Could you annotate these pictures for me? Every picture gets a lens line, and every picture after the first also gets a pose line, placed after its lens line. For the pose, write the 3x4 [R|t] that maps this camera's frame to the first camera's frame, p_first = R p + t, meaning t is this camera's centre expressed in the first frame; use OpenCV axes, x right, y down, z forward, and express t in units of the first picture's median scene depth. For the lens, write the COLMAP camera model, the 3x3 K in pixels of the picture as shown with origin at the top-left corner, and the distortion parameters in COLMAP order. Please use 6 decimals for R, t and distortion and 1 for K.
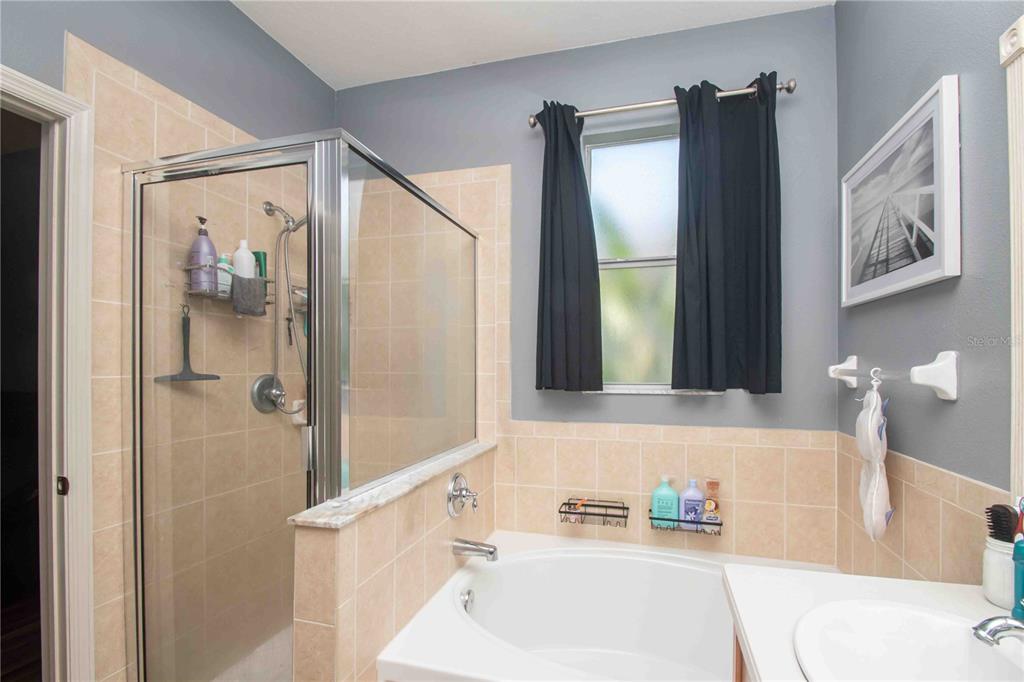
lens RADIAL K [[480.0, 0, 512.5], [0, 480.0, 373.4], [0, 0, 1]] dist [0.001131, 0.000052]
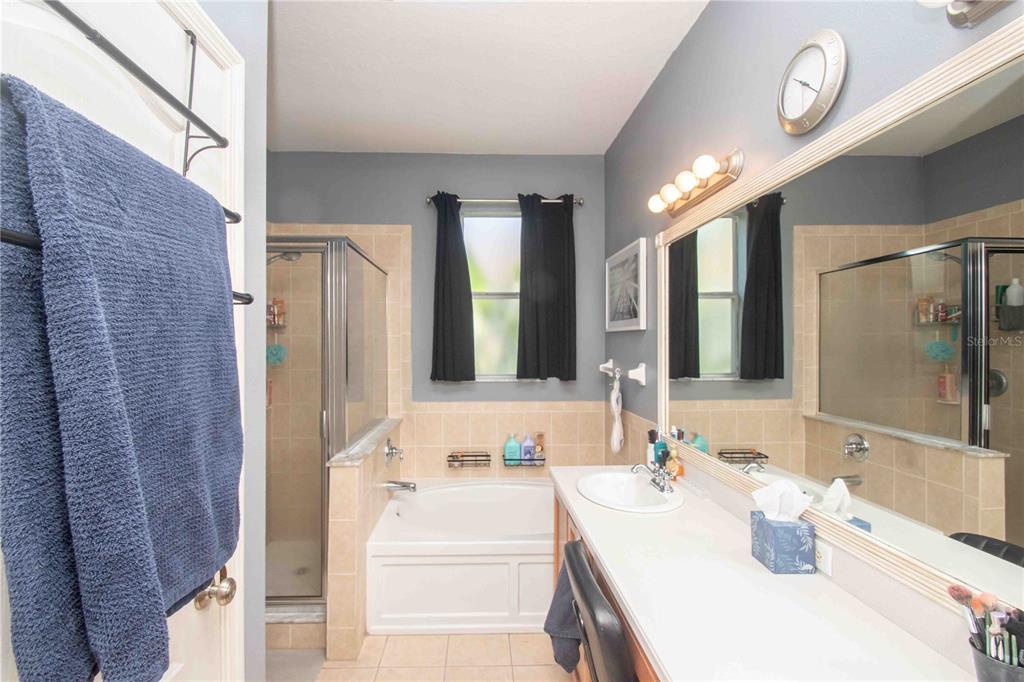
lens RADIAL K [[462.1, 0, 512.0], [0, 462.1, 341.0], [0, 0, 1]] dist [-0.013547, -0.000186]
pose [[0.935105, 0.008064, 0.354278, -0.236206], [-0.000491, 0.999770, -0.021462, -0.061117], [-0.354369, 0.019895, 0.934894, -0.454751]]
